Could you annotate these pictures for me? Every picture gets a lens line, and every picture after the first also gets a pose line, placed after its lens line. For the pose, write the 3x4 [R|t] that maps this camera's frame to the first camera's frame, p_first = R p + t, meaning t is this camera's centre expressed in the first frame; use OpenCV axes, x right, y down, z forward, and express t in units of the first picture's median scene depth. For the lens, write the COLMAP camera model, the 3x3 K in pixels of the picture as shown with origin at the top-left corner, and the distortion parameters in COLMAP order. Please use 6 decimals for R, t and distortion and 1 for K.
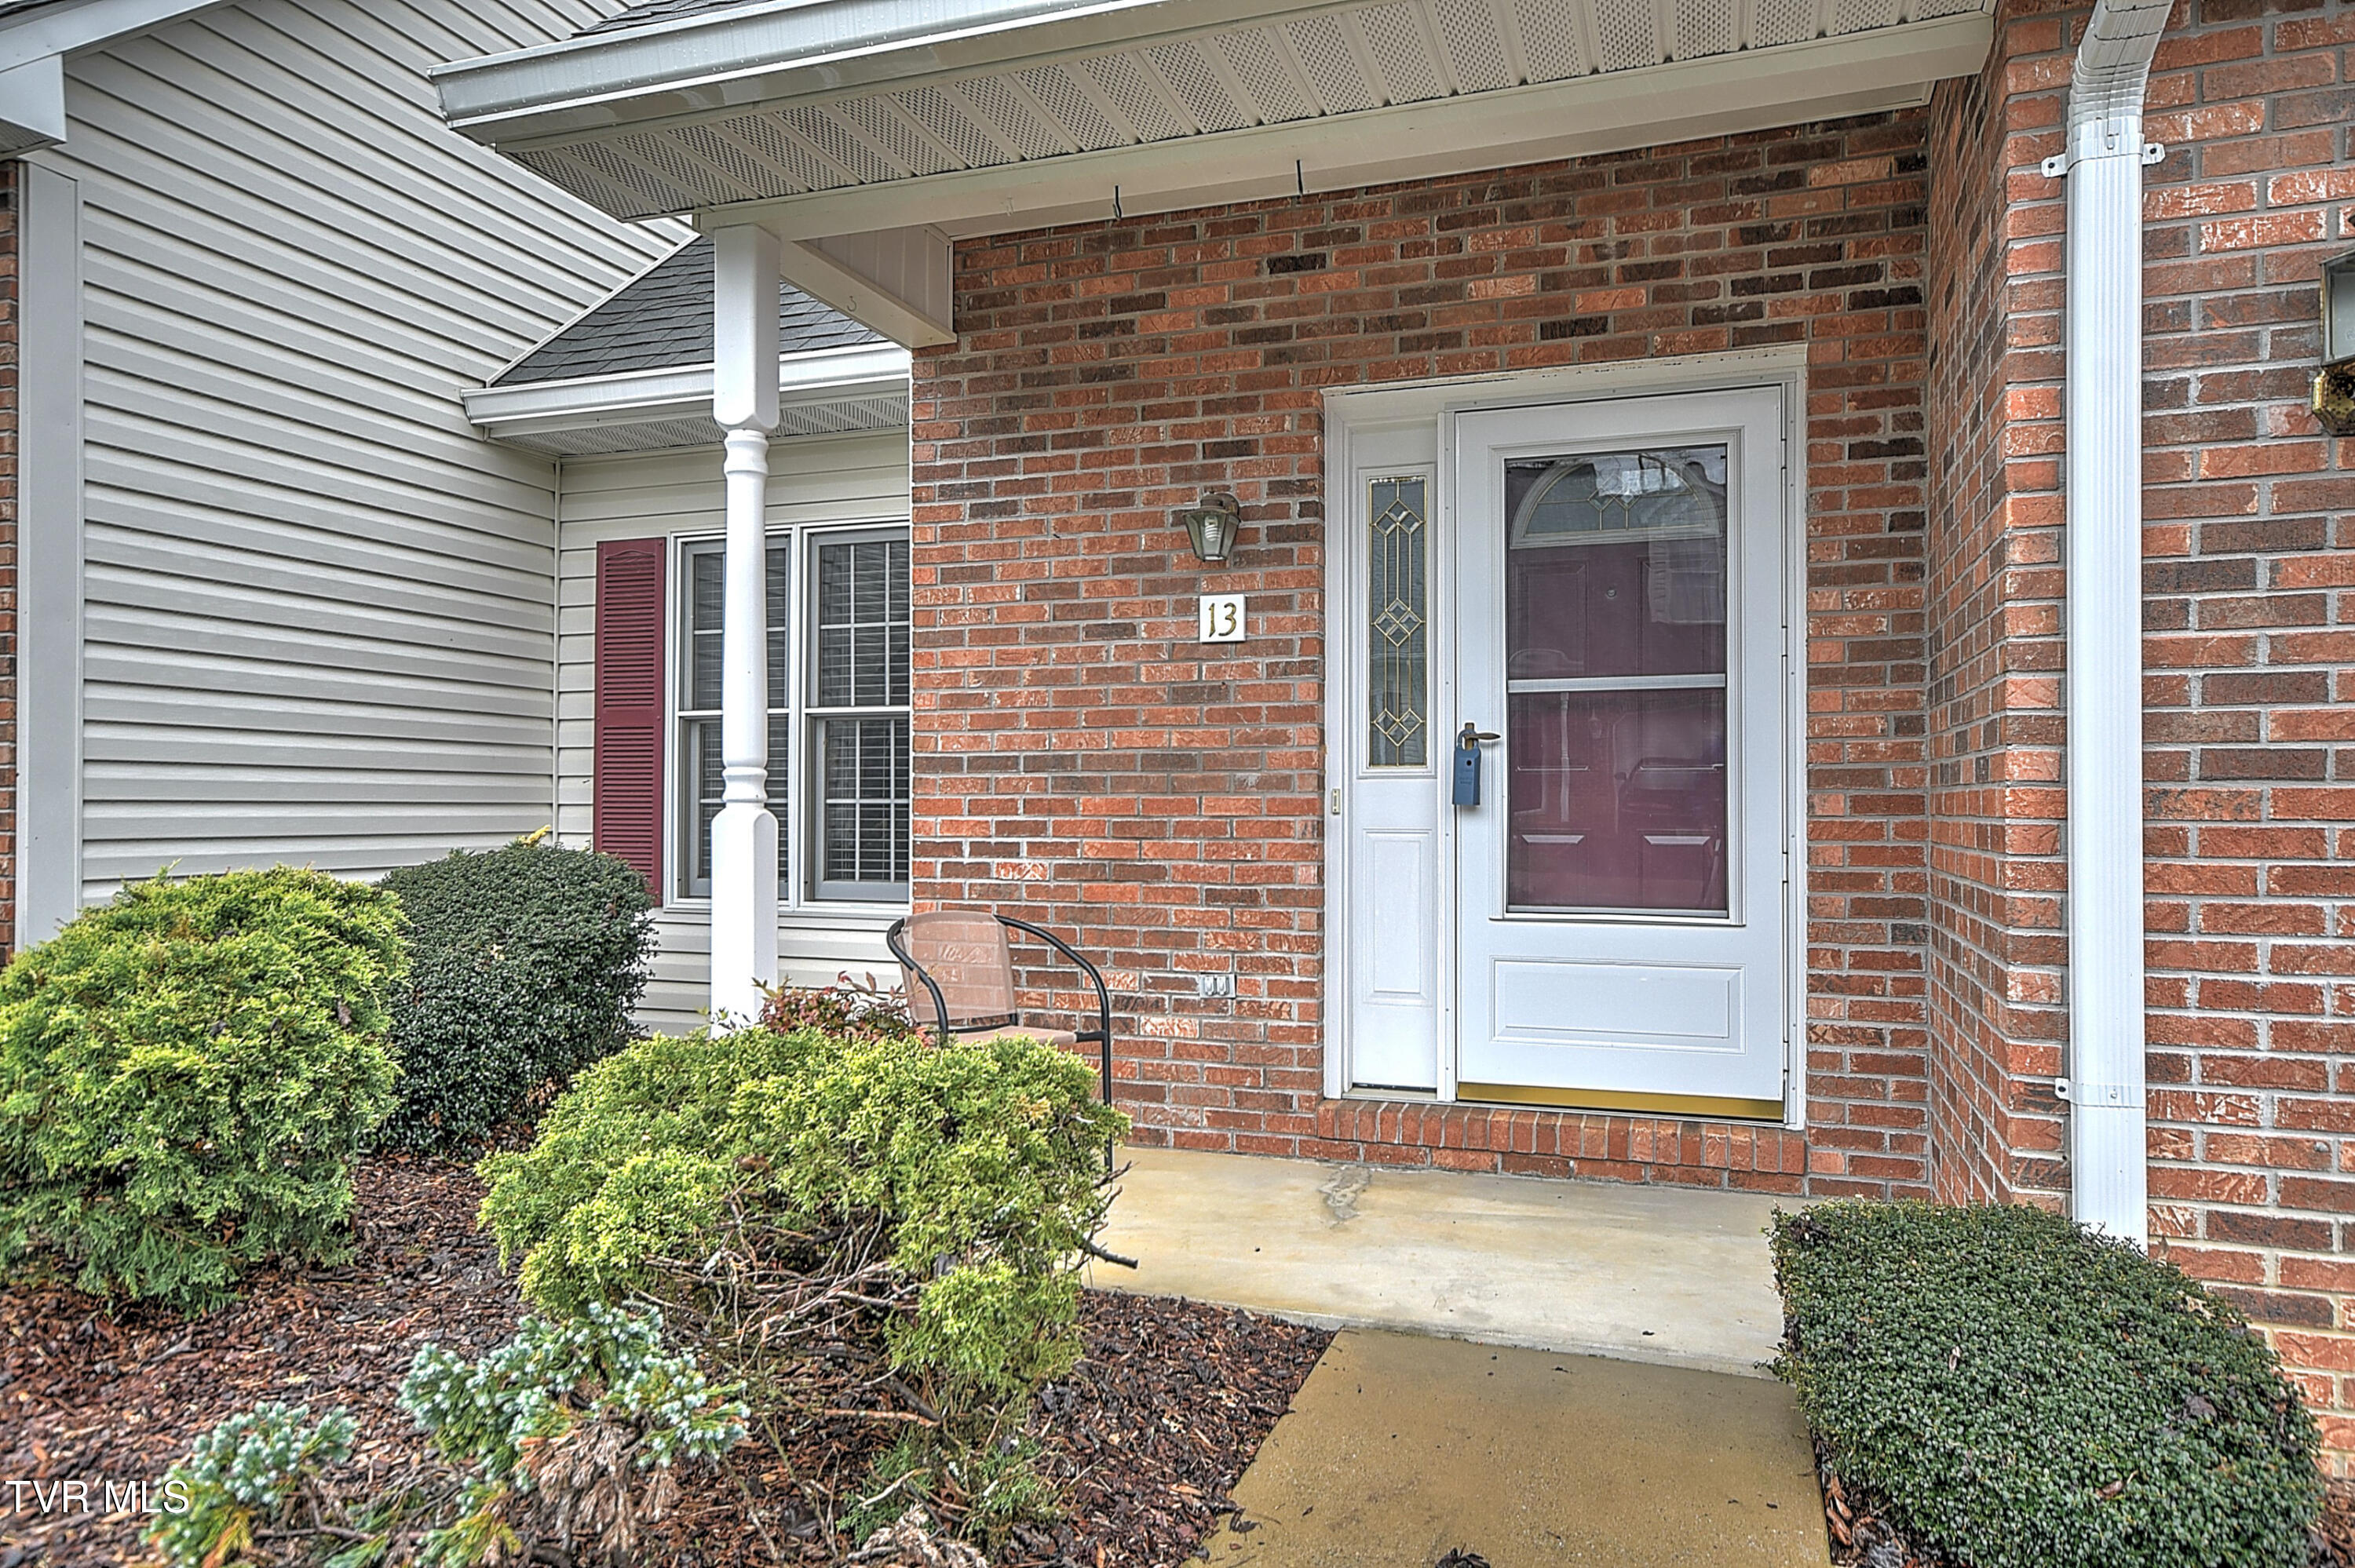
lens RADIAL K [[1525.8, 0, 1177.7], [0, 1525.8, 789.6], [0, 0, 1]] dist [-0.002341, 0.025167]
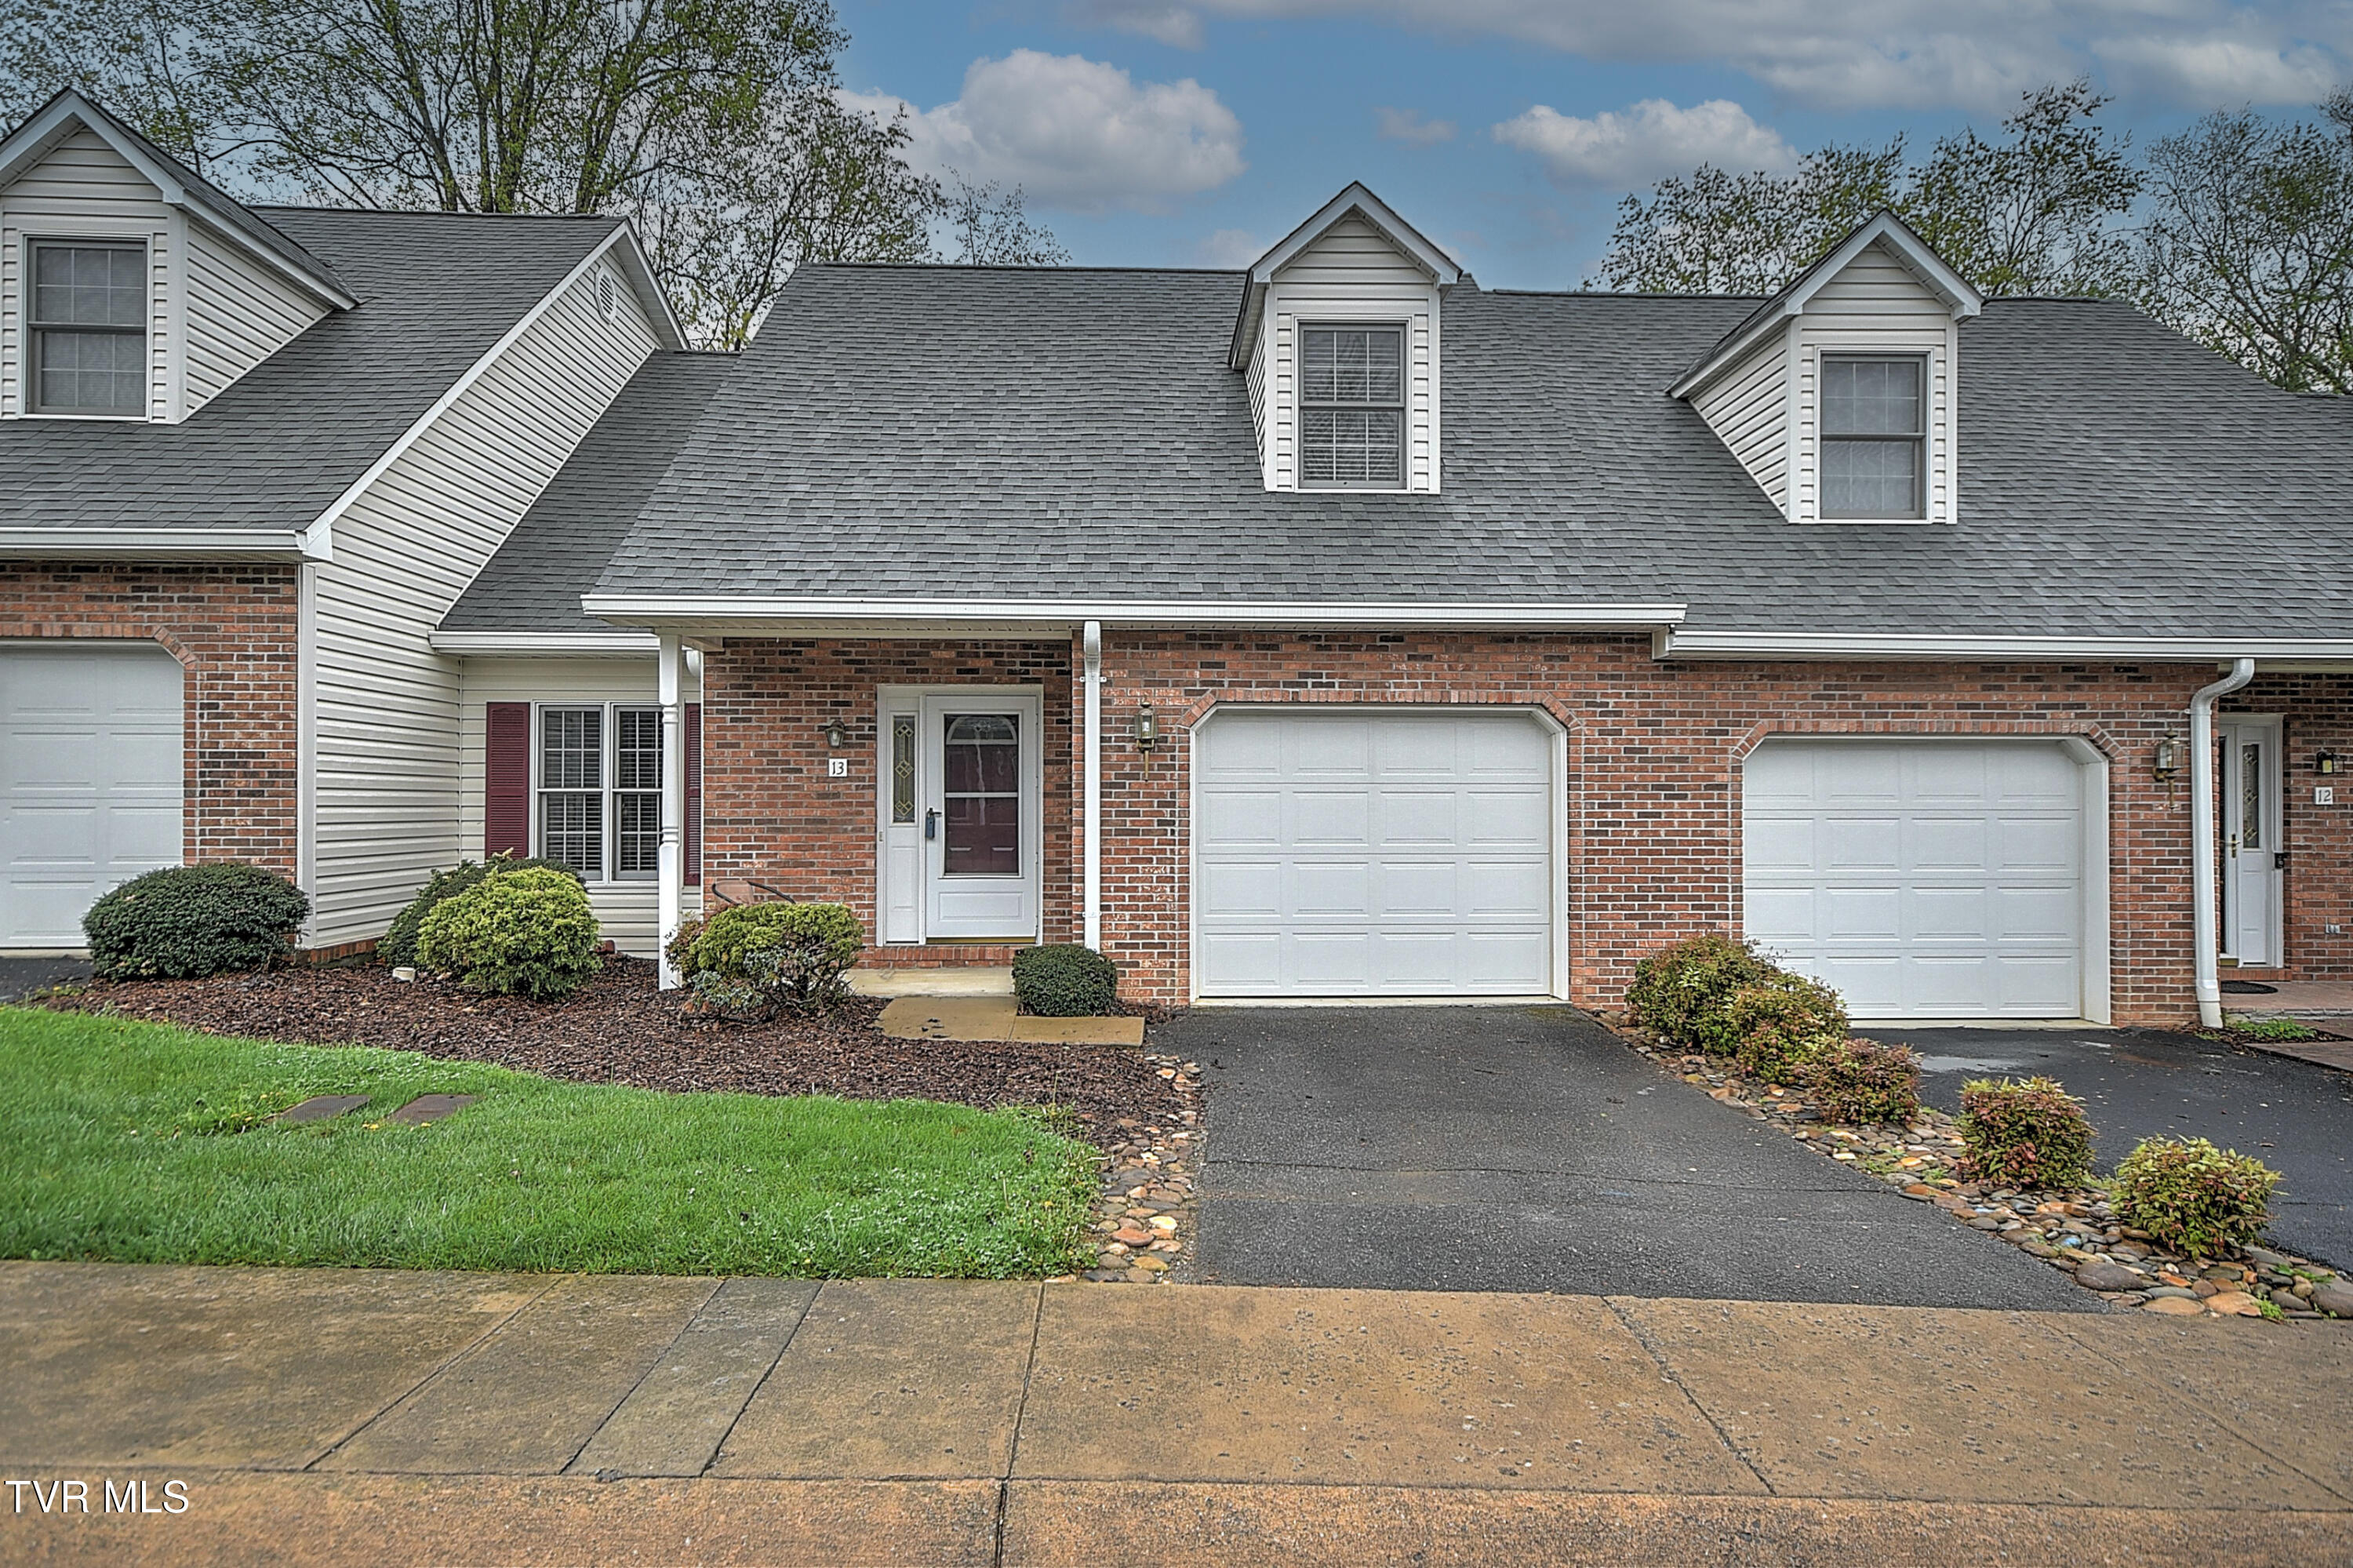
lens RADIAL K [[1346.4, 0, 1176.5], [0, 1346.4, 784.0], [0, 0, 1]] dist [0.020049, 0.000768]
pose [[0.928380, 0.003101, 0.371618, -0.301446], [-0.002604, 0.999995, -0.001839, -0.082656], [-0.371622, 0.000740, 0.928384, -1.423245]]
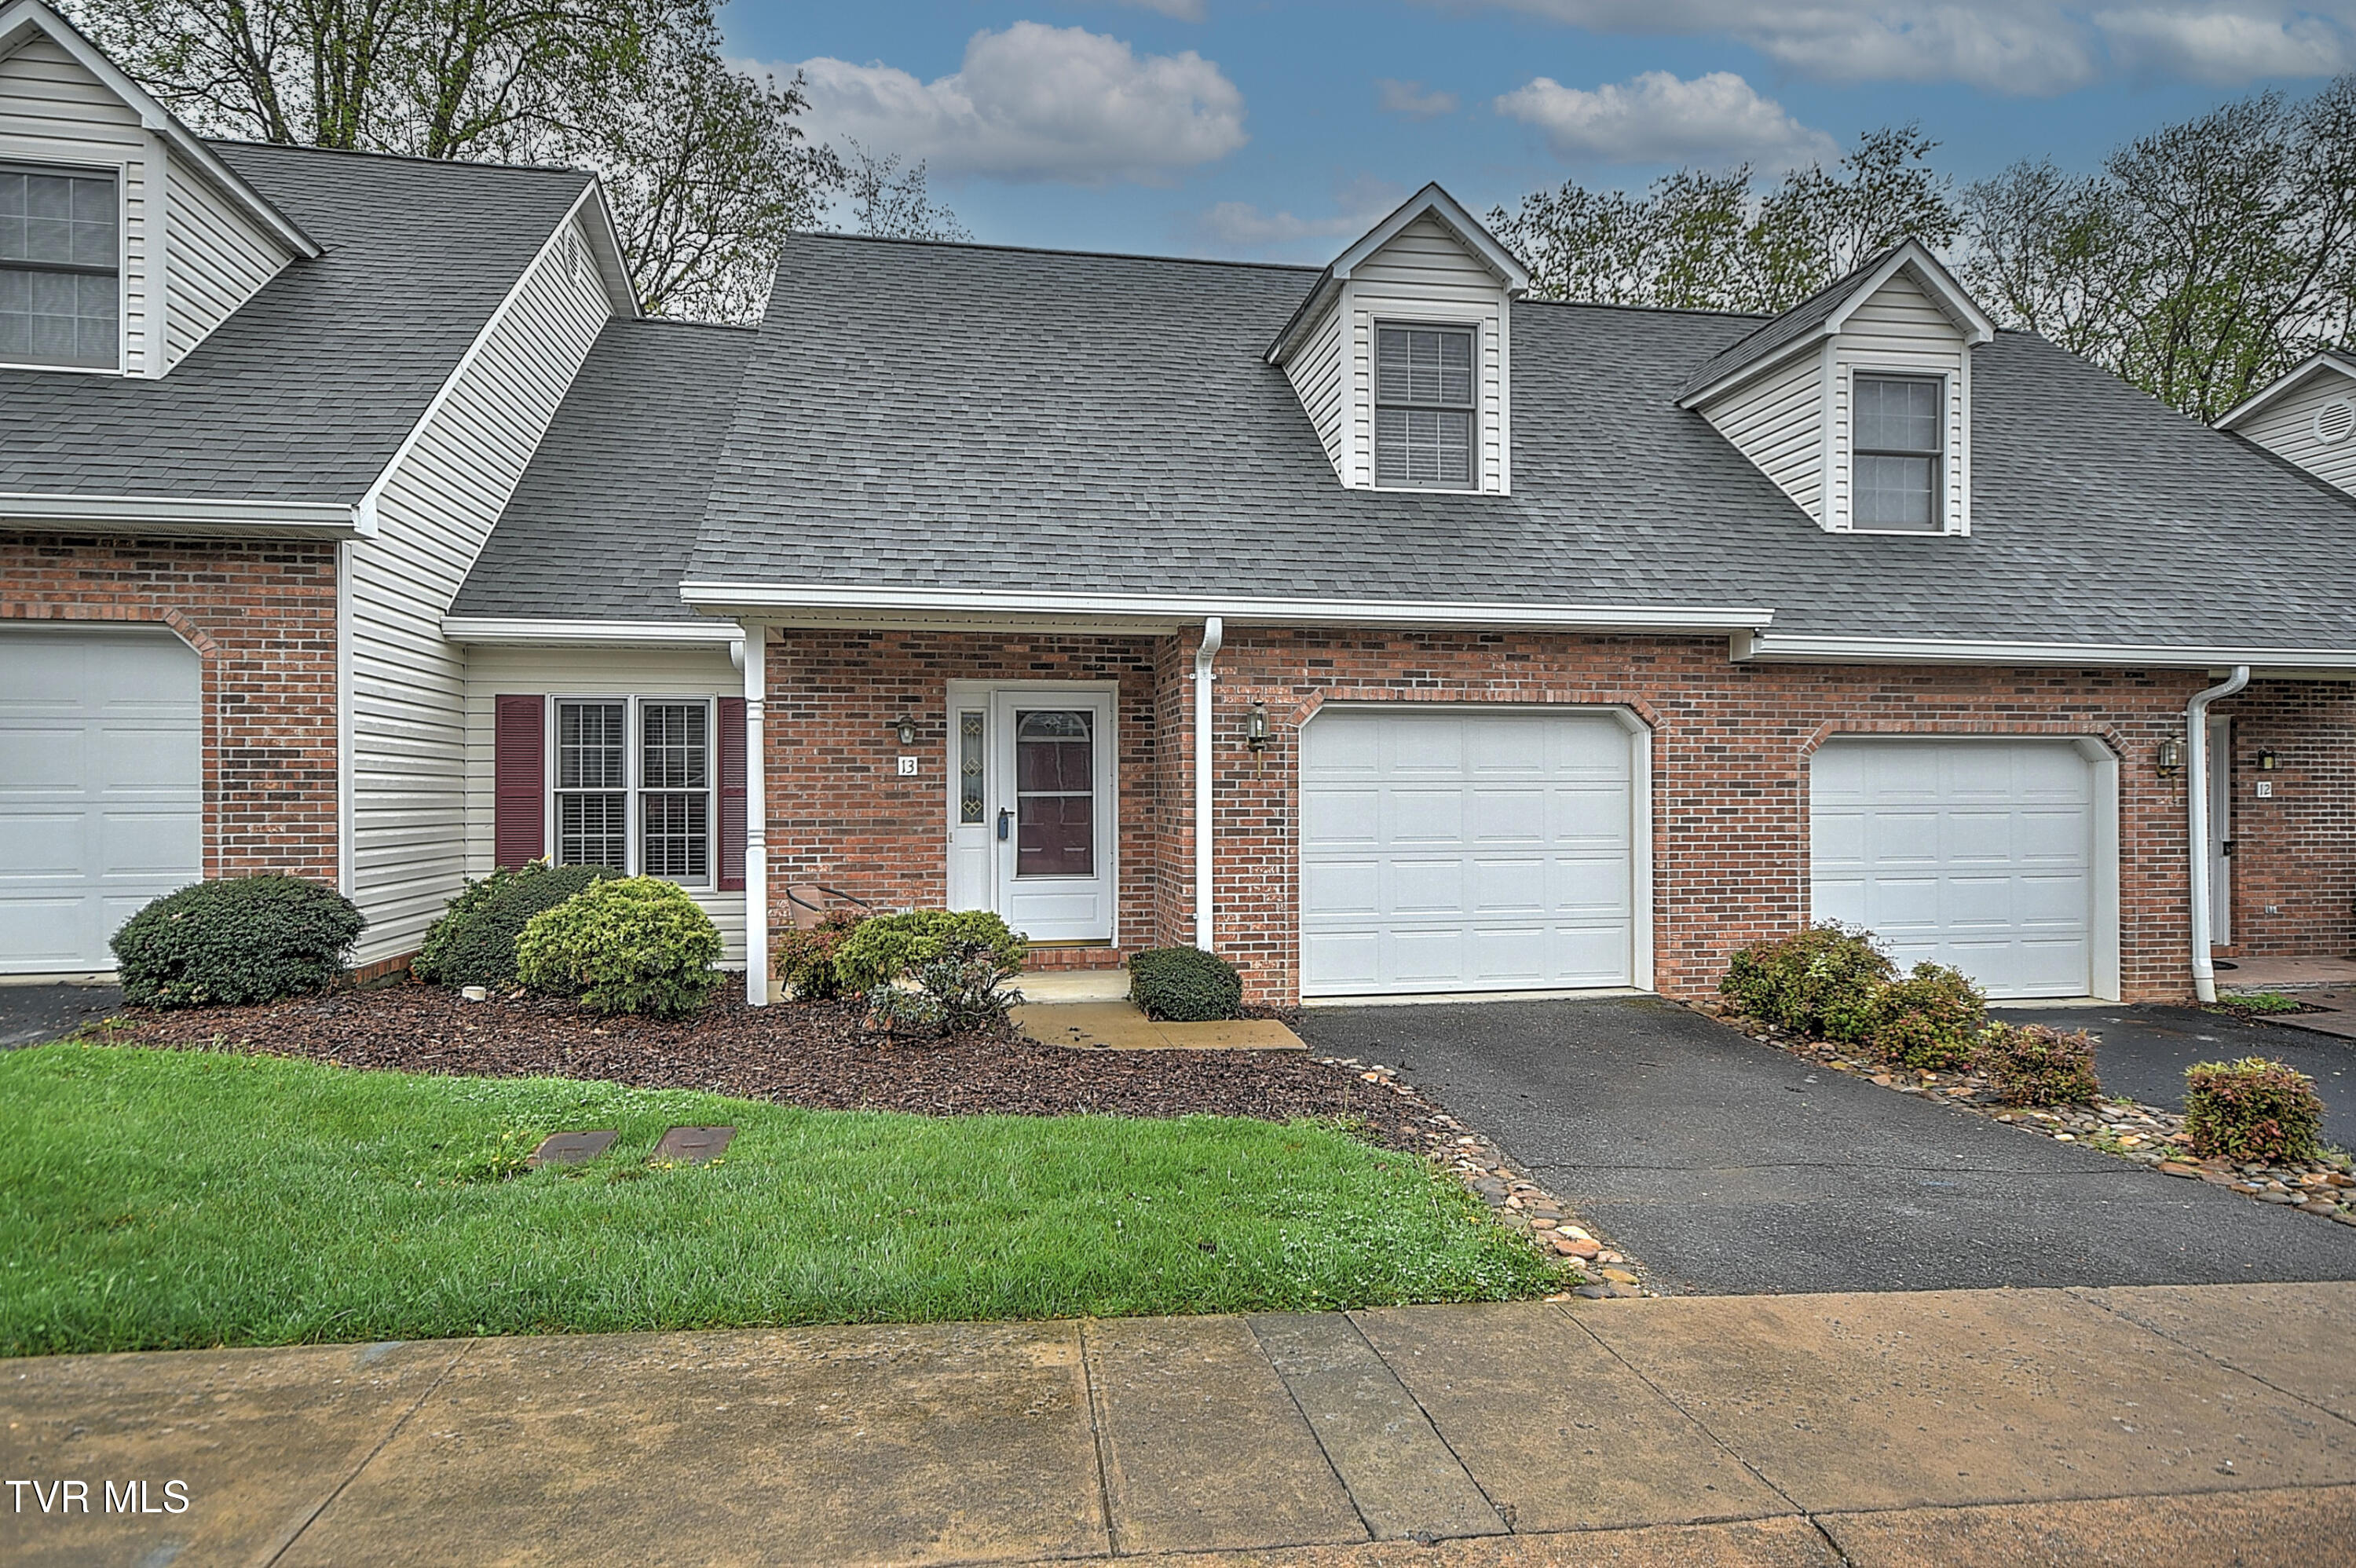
lens RADIAL K [[1347.9, 0, 1178.0], [0, 1347.9, 784.0], [0, 0, 1]] dist [0.020049, 0.000768]
pose [[0.867939, -0.002022, 0.496666, -0.708933], [-0.000272, 0.999990, 0.004546, -0.094463], [-0.496671, -0.004081, 0.867930, -1.193071]]
